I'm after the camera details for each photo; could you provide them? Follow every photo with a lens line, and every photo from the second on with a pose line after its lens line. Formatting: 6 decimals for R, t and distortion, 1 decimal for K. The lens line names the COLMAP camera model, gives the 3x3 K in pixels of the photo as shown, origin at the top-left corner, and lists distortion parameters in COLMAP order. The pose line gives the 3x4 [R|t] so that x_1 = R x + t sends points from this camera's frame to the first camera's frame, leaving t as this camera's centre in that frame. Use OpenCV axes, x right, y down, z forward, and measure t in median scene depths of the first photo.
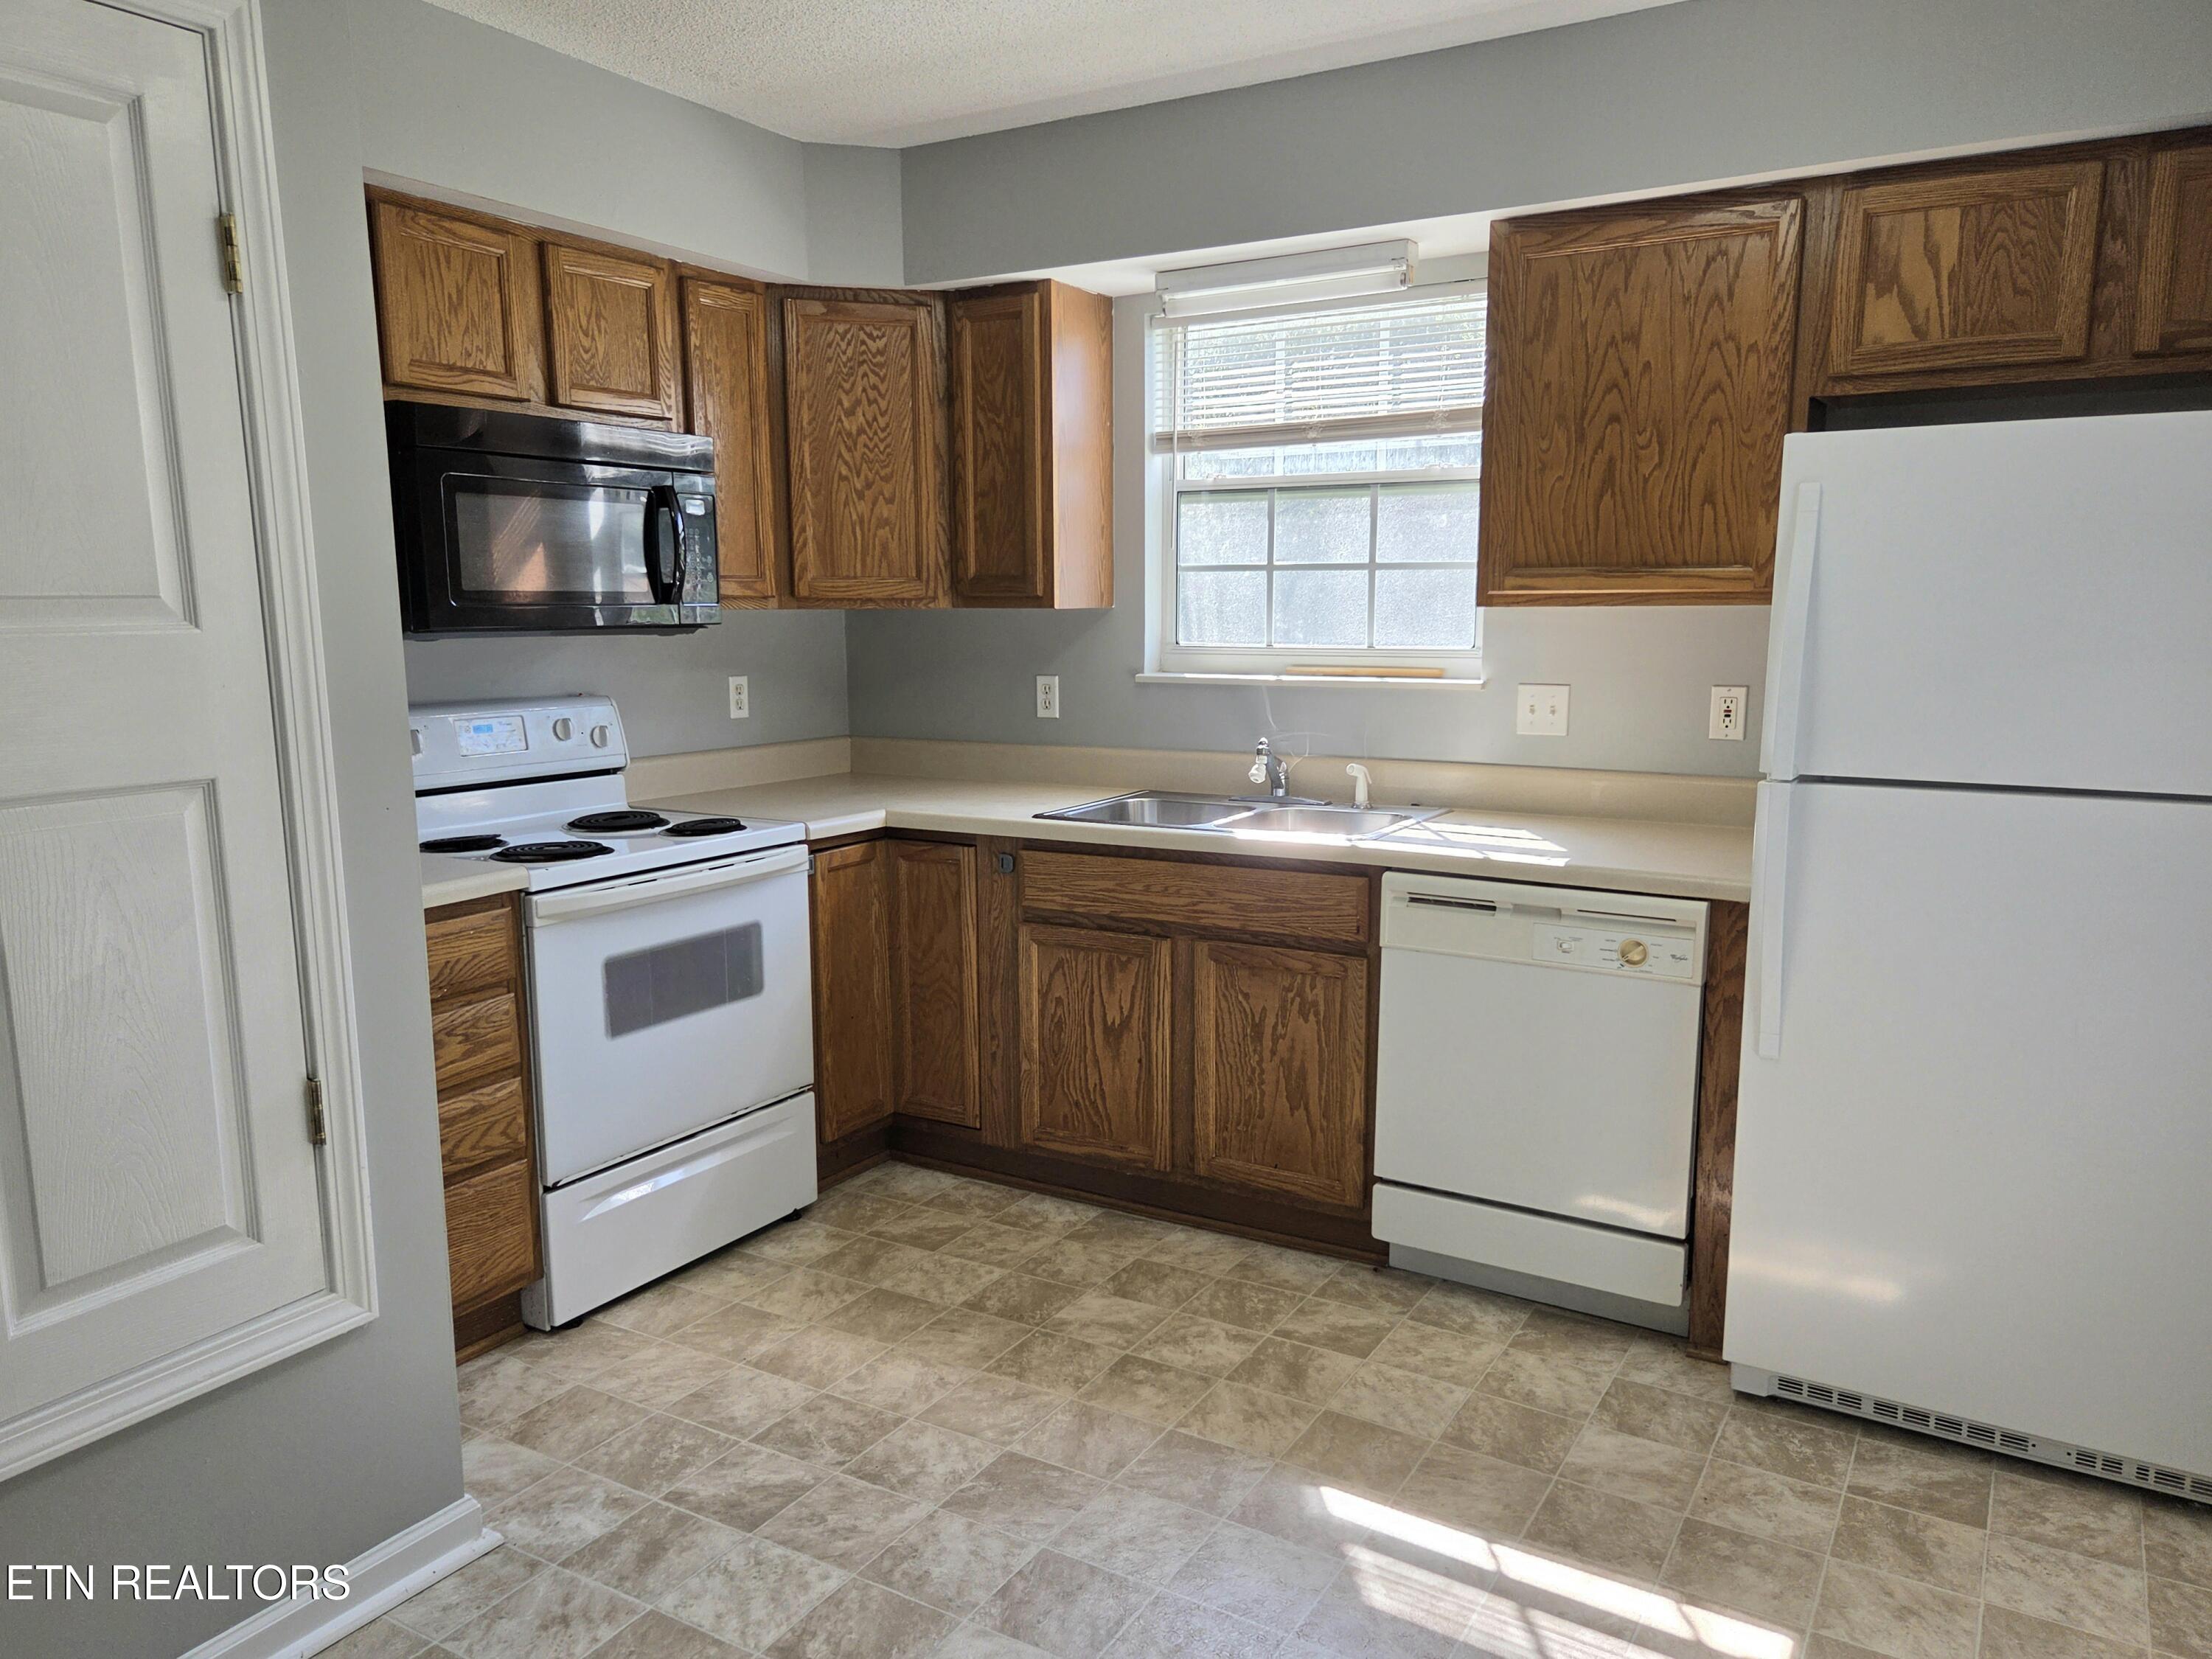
lens RADIAL K [[1589.6, 0, 1081.1], [0, 1589.6, 829.9], [0, 0, 1]] dist [0.083036, -0.072551]
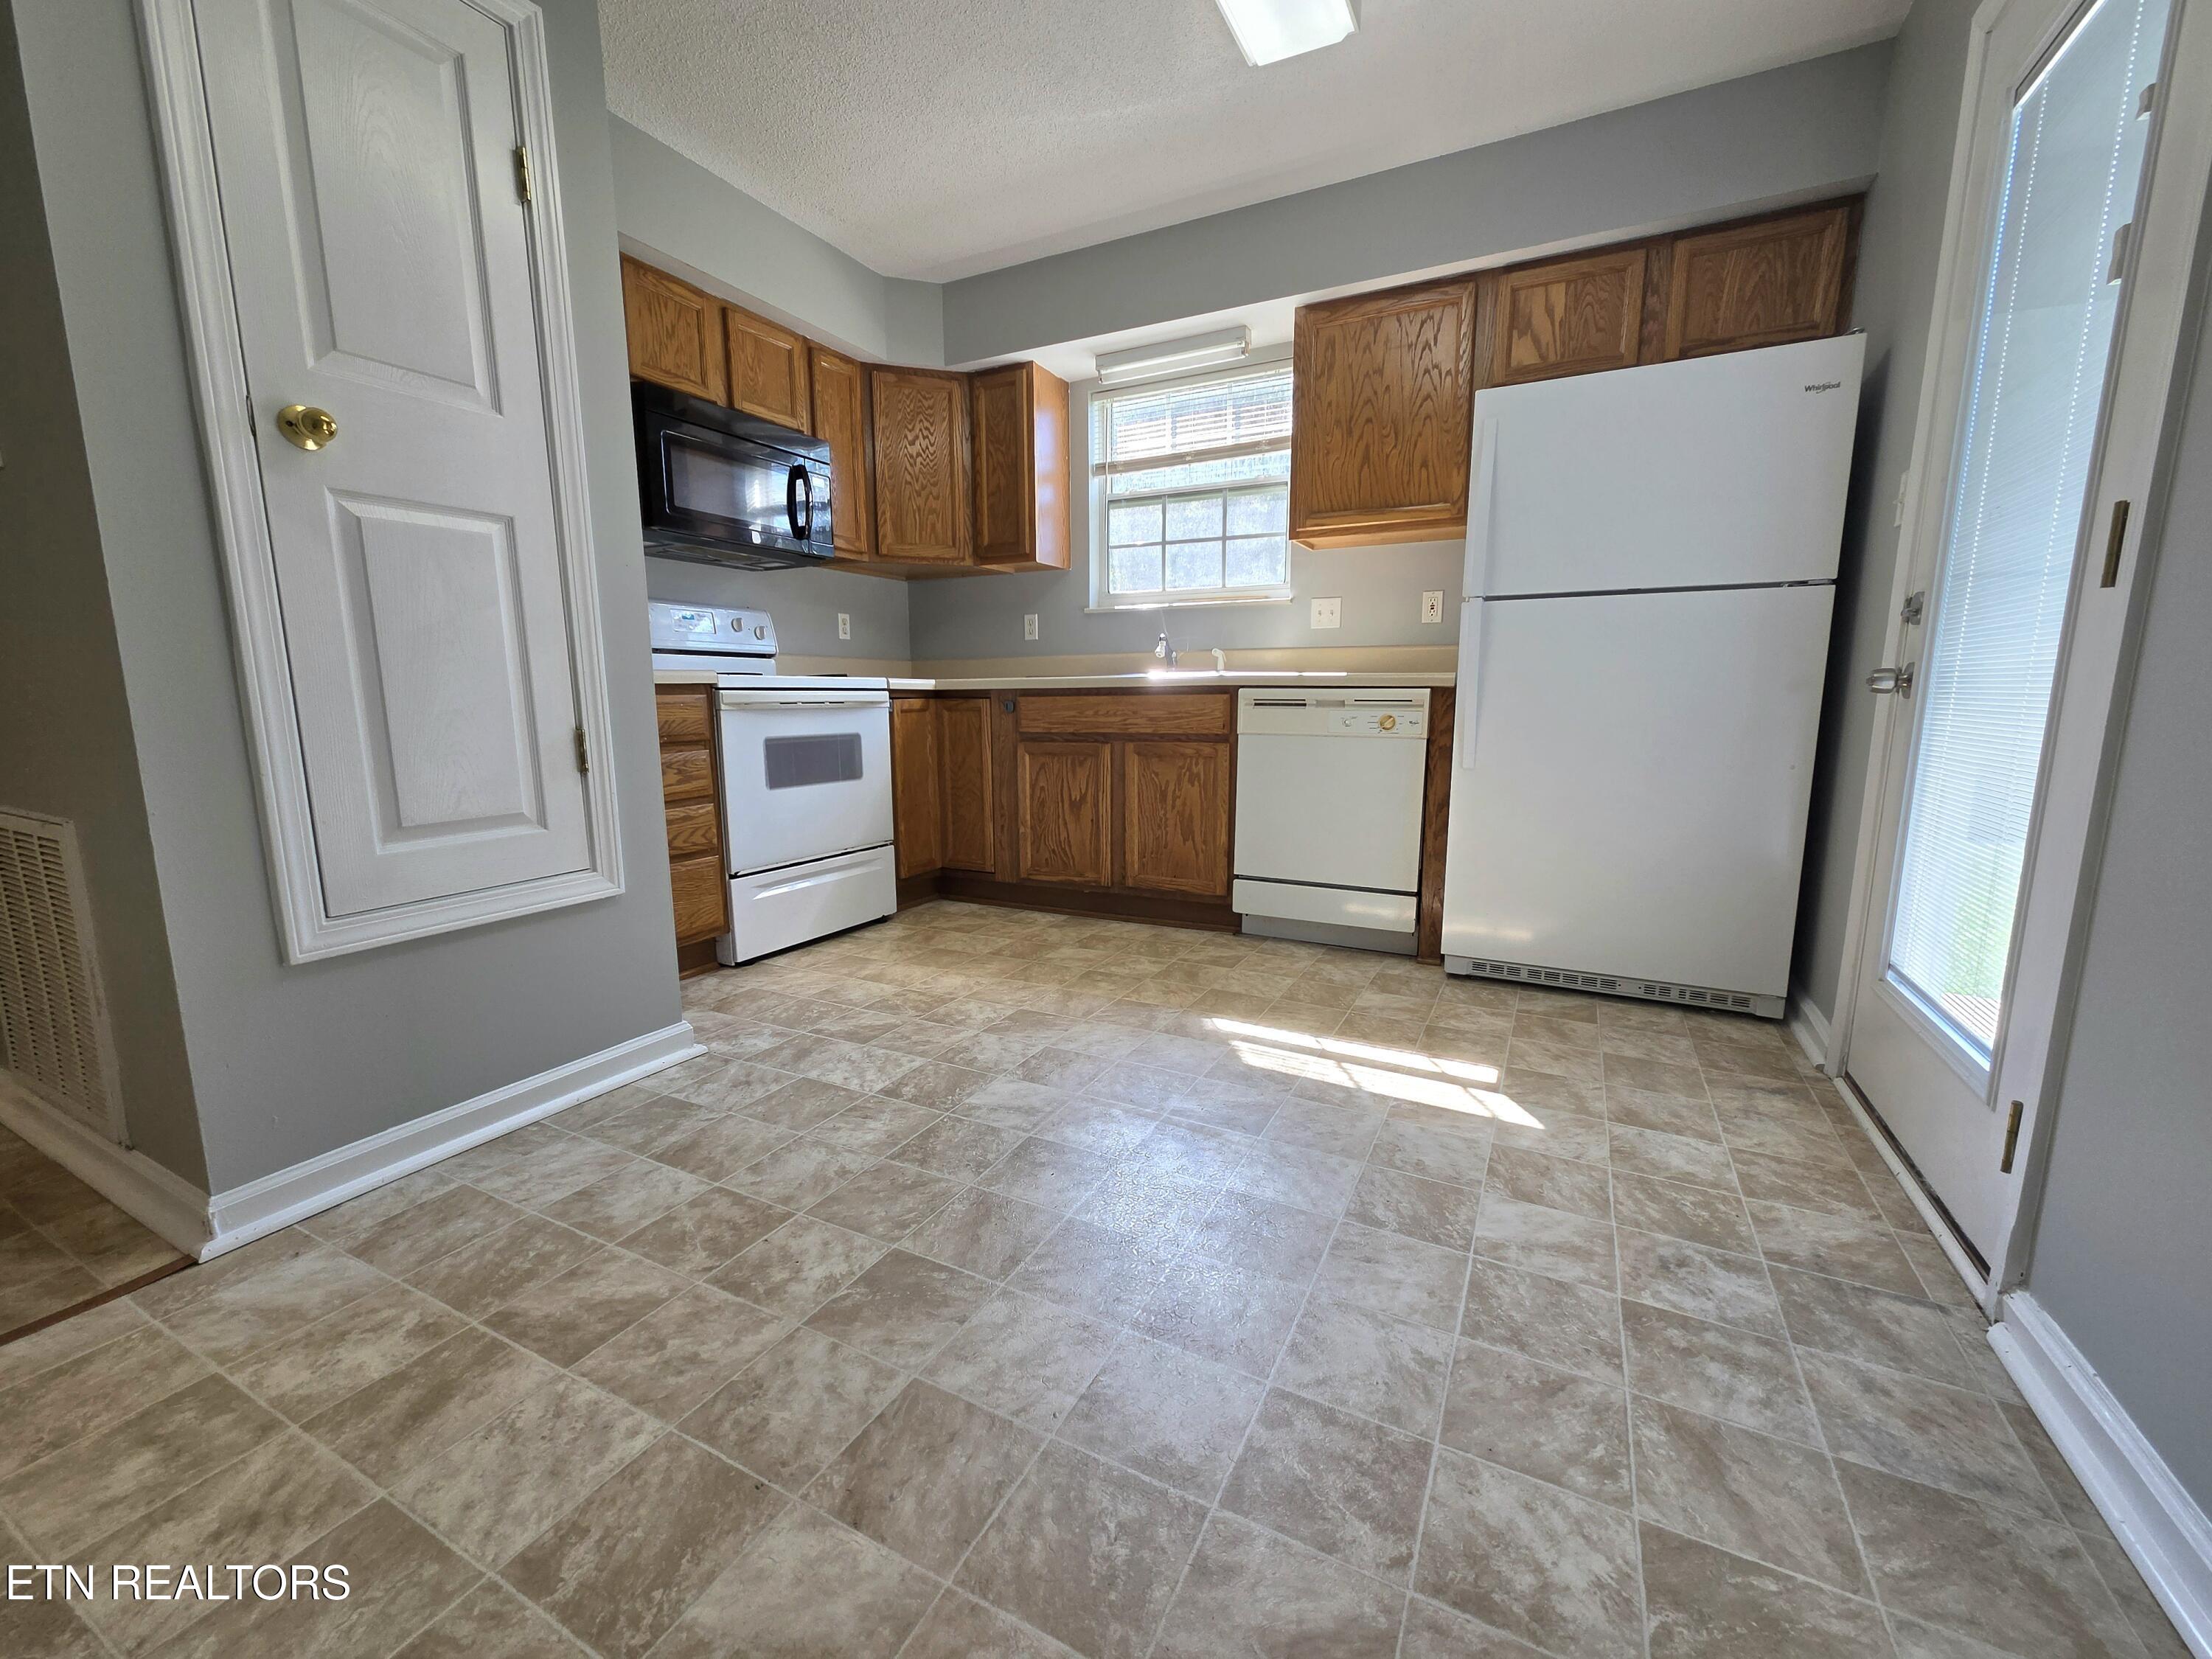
lens RADIAL K [[900.4, 0, 1090.4], [0, 900.4, 838.1], [0, 0, 1]] dist [0.001354, 0.000889]
pose [[0.997994, -0.009400, 0.062606, -0.026385], [0.009731, 0.999940, -0.004997, 0.185962], [-0.062555, 0.005597, 0.998026, 0.068795]]
